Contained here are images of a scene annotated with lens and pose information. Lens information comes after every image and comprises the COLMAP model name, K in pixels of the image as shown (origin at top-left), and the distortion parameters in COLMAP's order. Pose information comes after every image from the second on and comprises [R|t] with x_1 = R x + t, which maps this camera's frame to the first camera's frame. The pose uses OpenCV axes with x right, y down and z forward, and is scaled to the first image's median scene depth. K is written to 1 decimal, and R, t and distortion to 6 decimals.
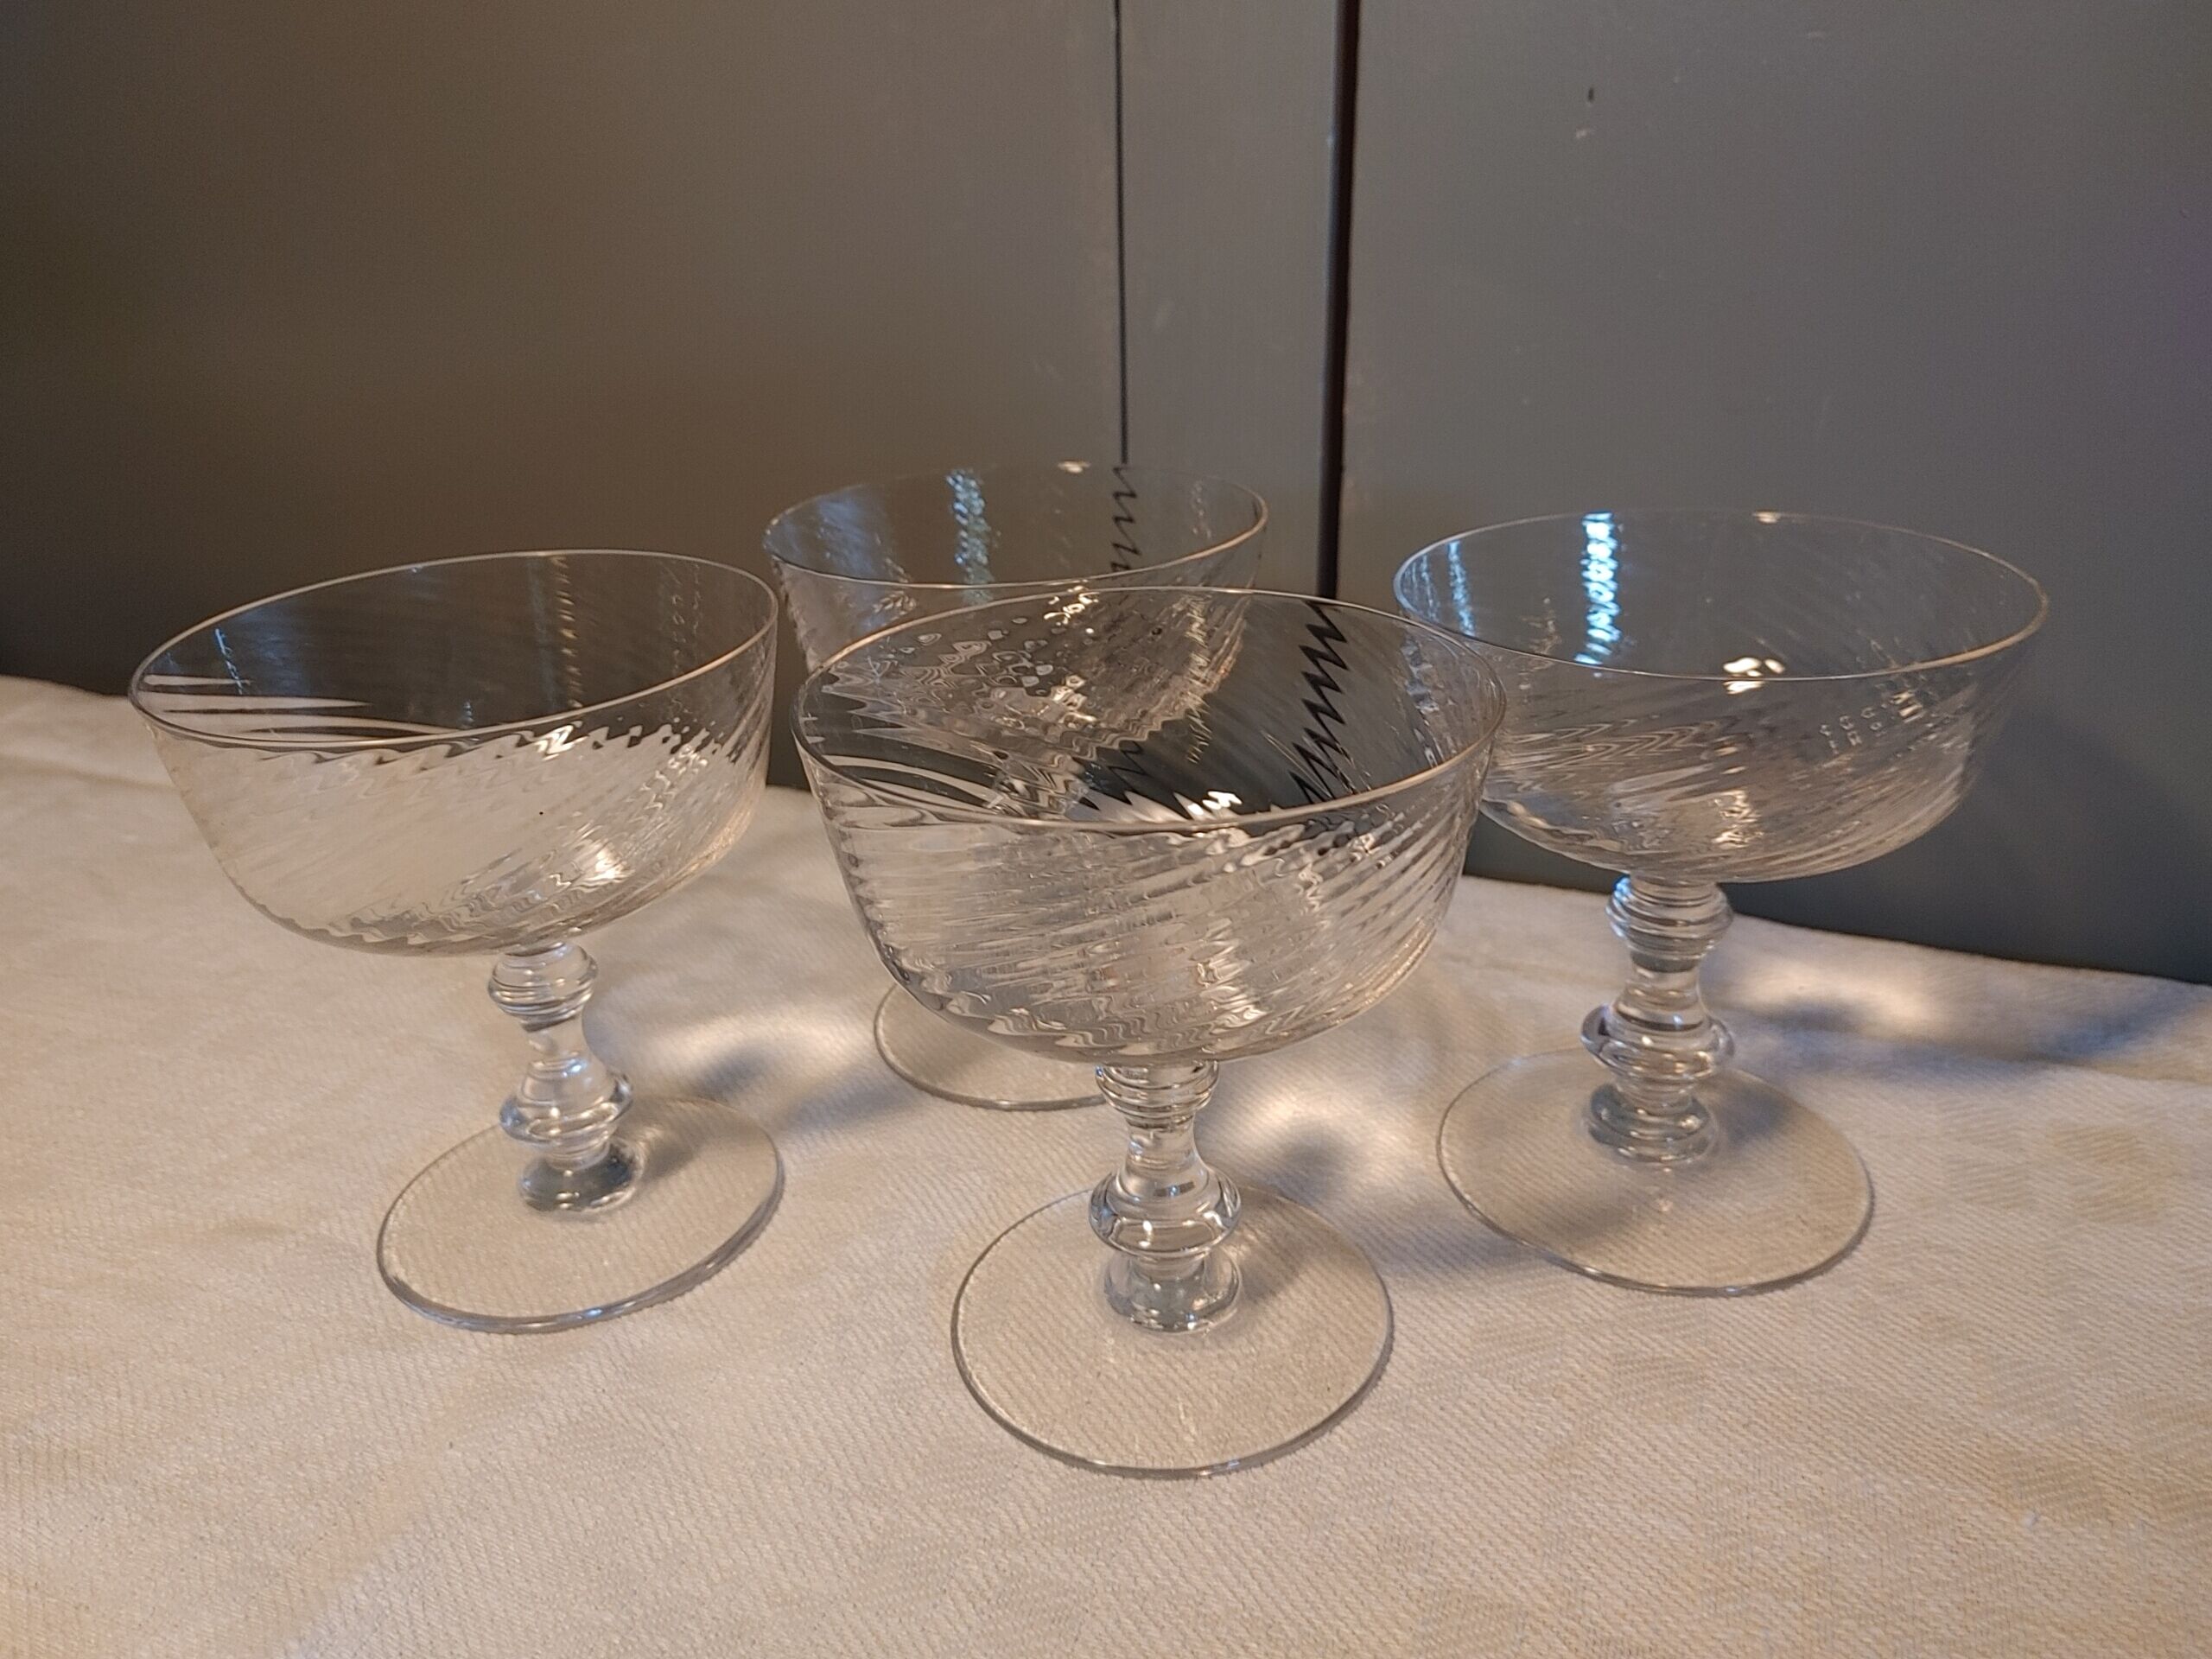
lens RADIAL K [[1744.8, 0, 1088.7], [0, 1744.8, 821.5], [0, 0, 1]] dist [0.047195, -0.061046]
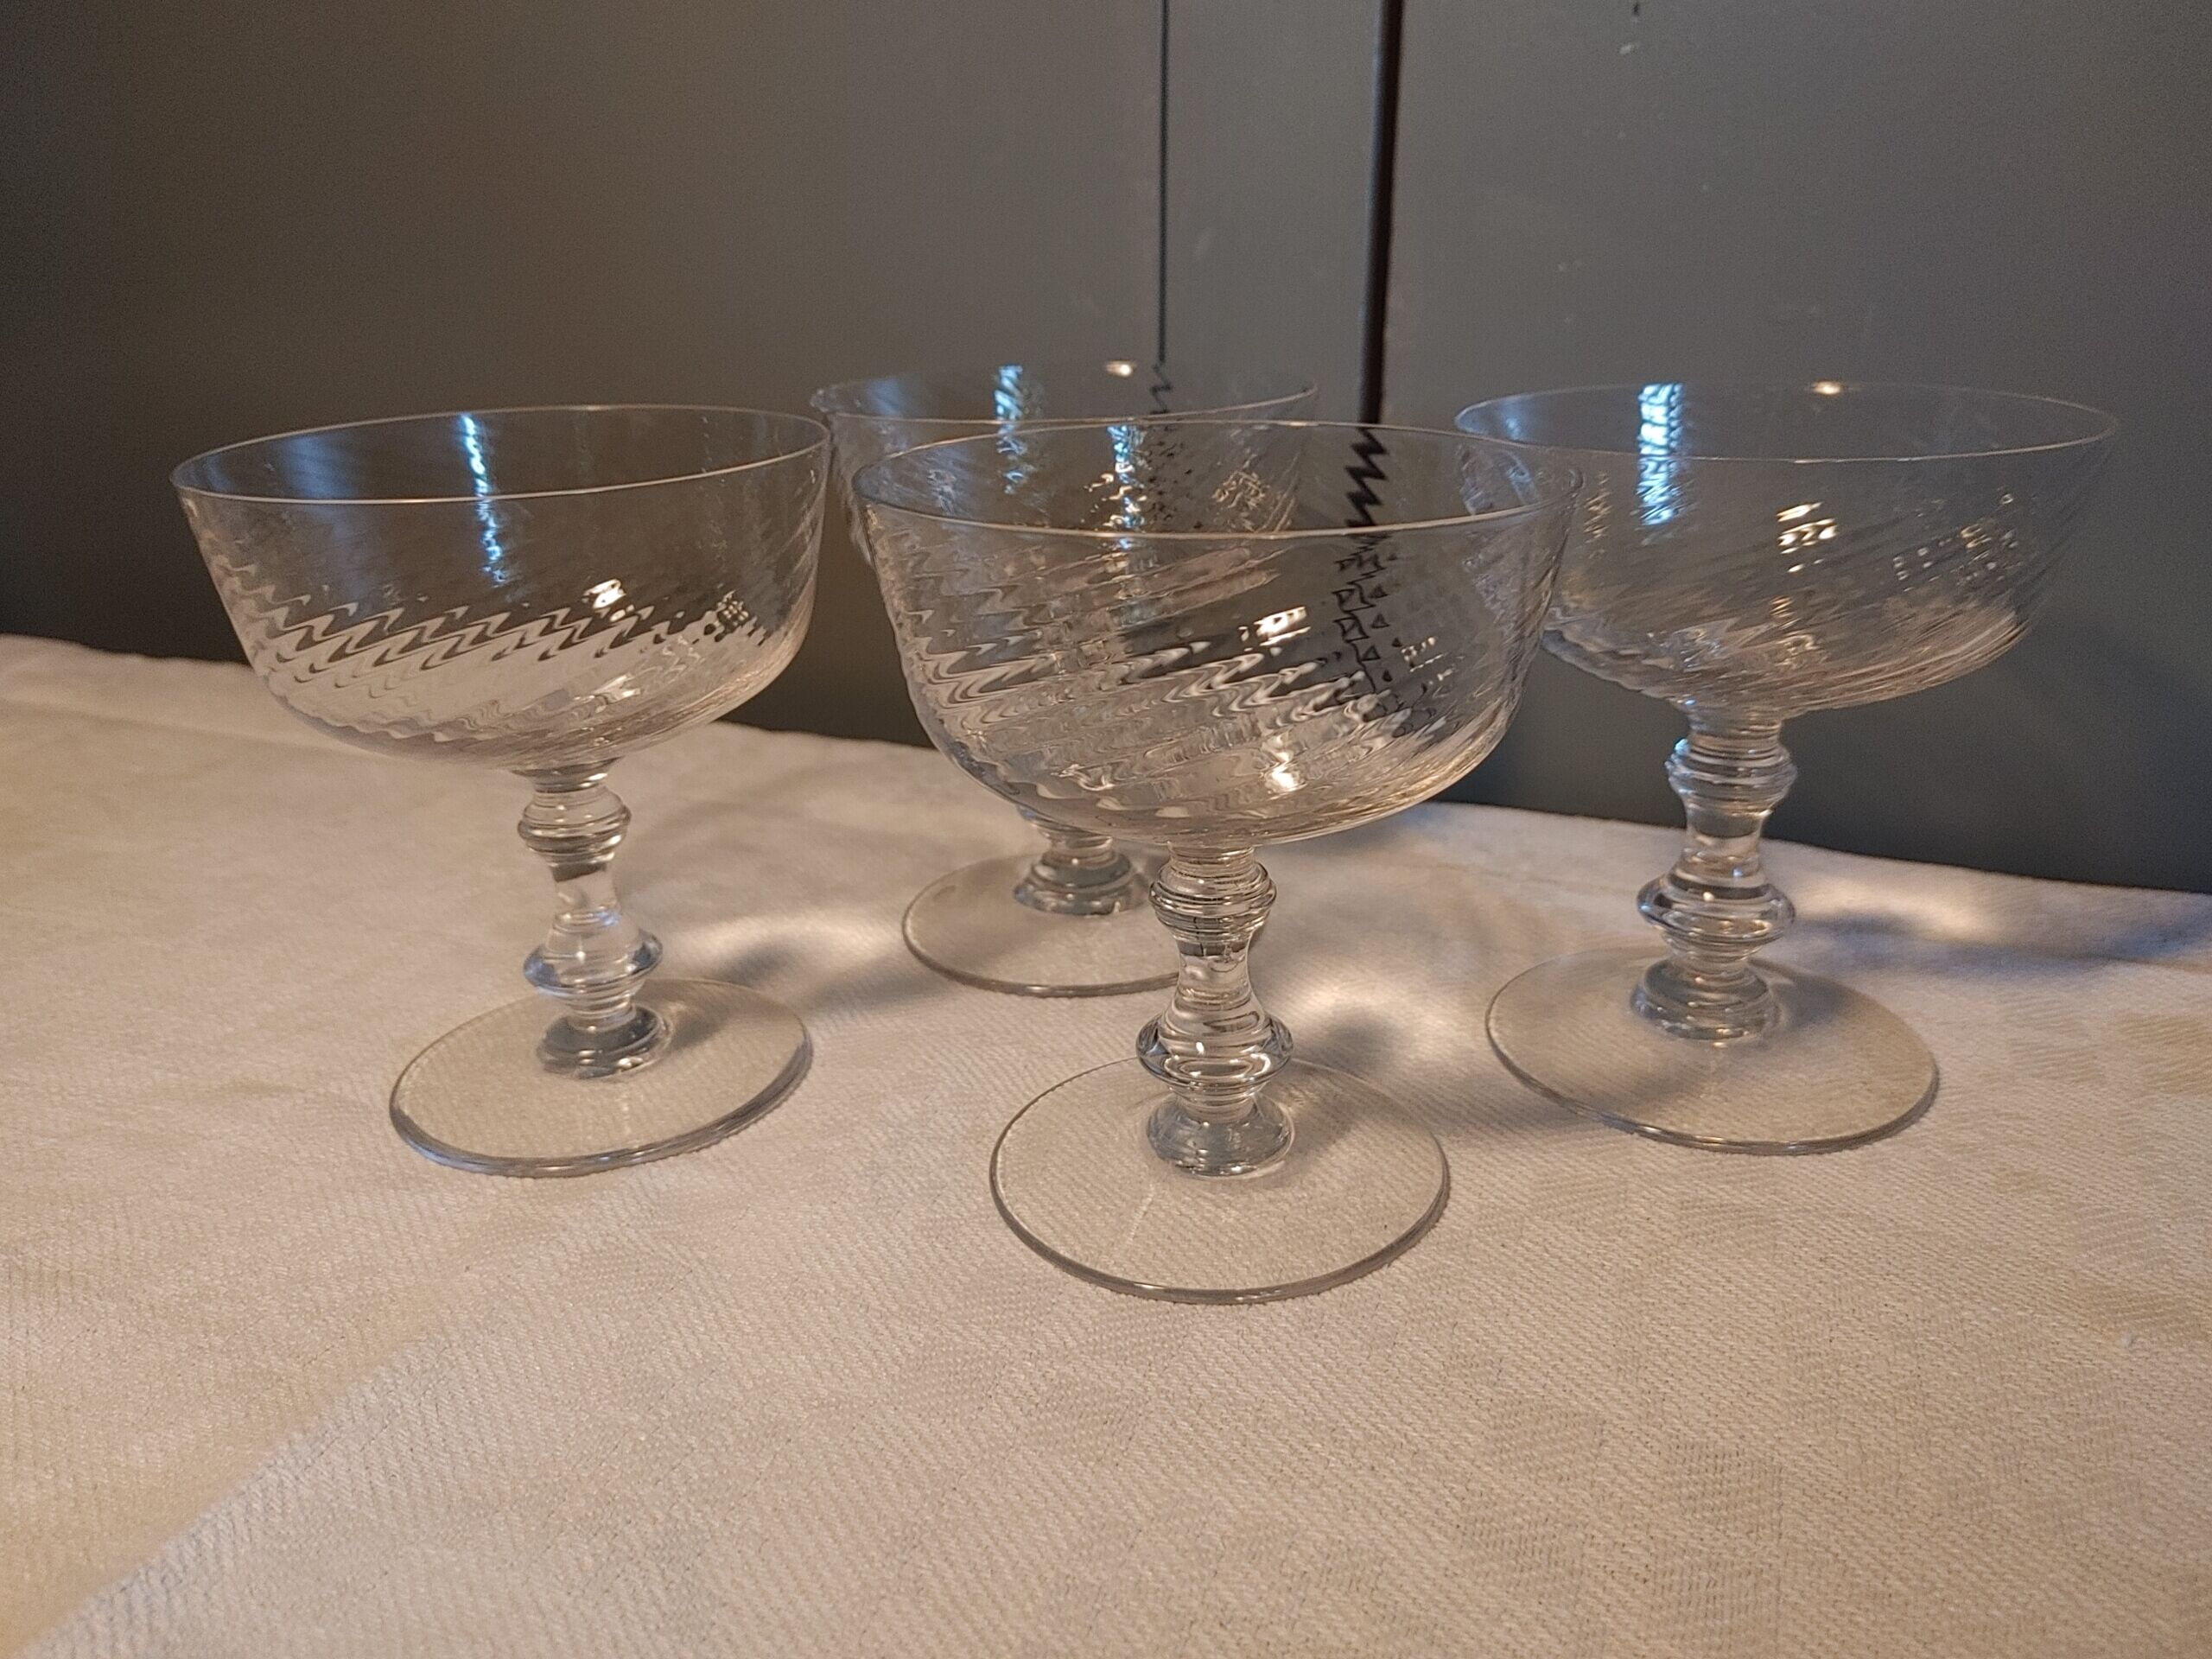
lens RADIAL K [[1744.8, 0, 1100.4], [0, 1744.8, 820.1], [0, 0, 1]] dist [0.047195, -0.061046]
pose [[0.999775, 0.018383, 0.010568, -0.031082], [-0.017711, 0.998012, -0.060481, 0.149898], [-0.011659, 0.060281, 0.998113, 0.028733]]
